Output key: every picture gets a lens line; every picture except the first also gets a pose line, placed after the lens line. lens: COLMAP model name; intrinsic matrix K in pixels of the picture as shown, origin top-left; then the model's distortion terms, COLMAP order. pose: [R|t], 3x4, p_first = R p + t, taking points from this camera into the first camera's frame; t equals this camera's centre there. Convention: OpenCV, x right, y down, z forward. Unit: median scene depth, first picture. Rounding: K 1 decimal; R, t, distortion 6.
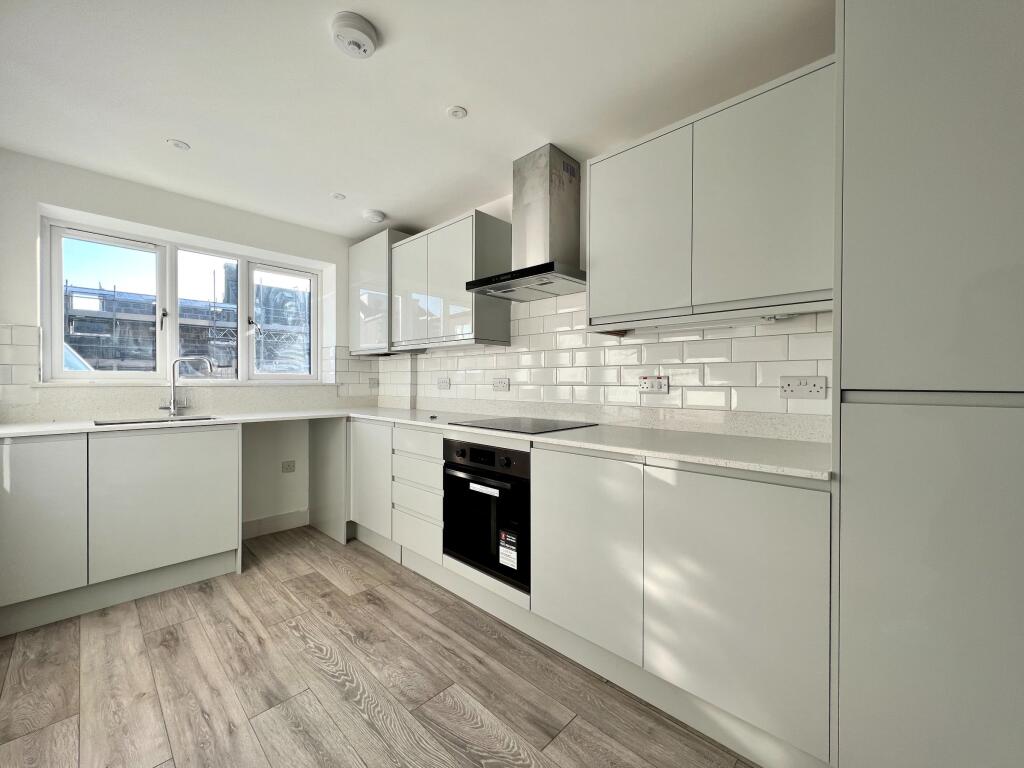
lens RADIAL K [[410.1, 0, 512.0], [0, 410.1, 385.4], [0, 0, 1]] dist [-0.003128, 0.001197]
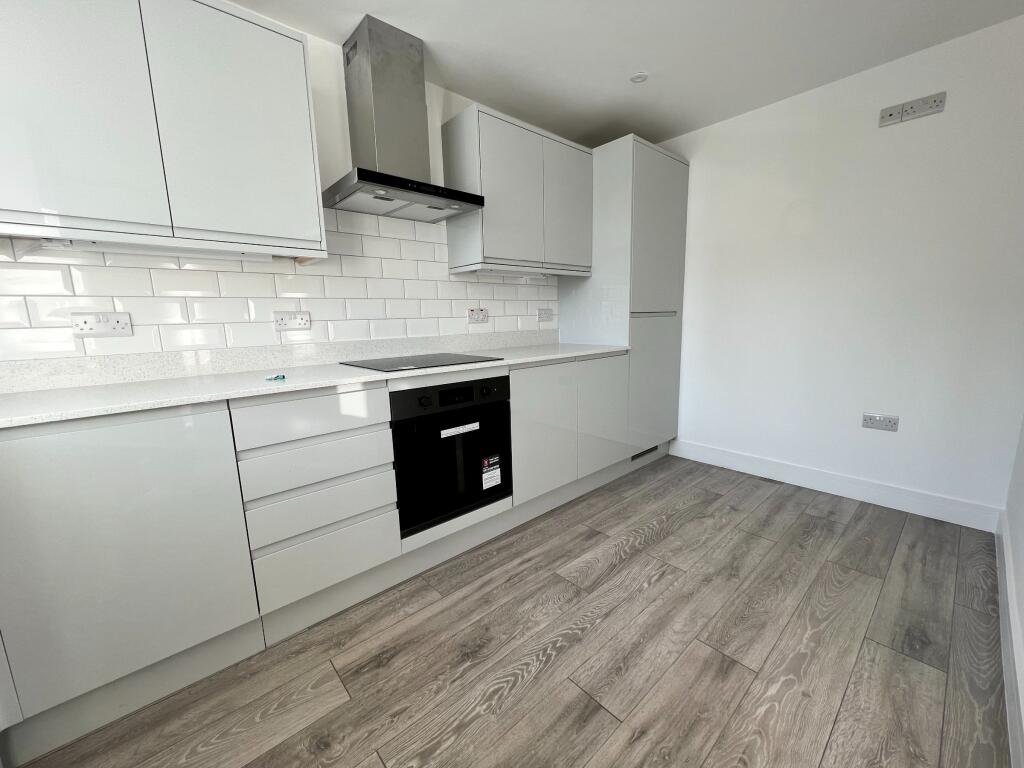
lens RADIAL K [[410.1, 0, 513.2], [0, 410.1, 382.3], [0, 0, 1]] dist [-0.003128, 0.001197]
pose [[0.083098, -0.162559, 0.983193, -1.033276], [0.032760, 0.986518, 0.160340, 0.001700], [-0.996003, 0.018886, 0.087303, 0.860379]]
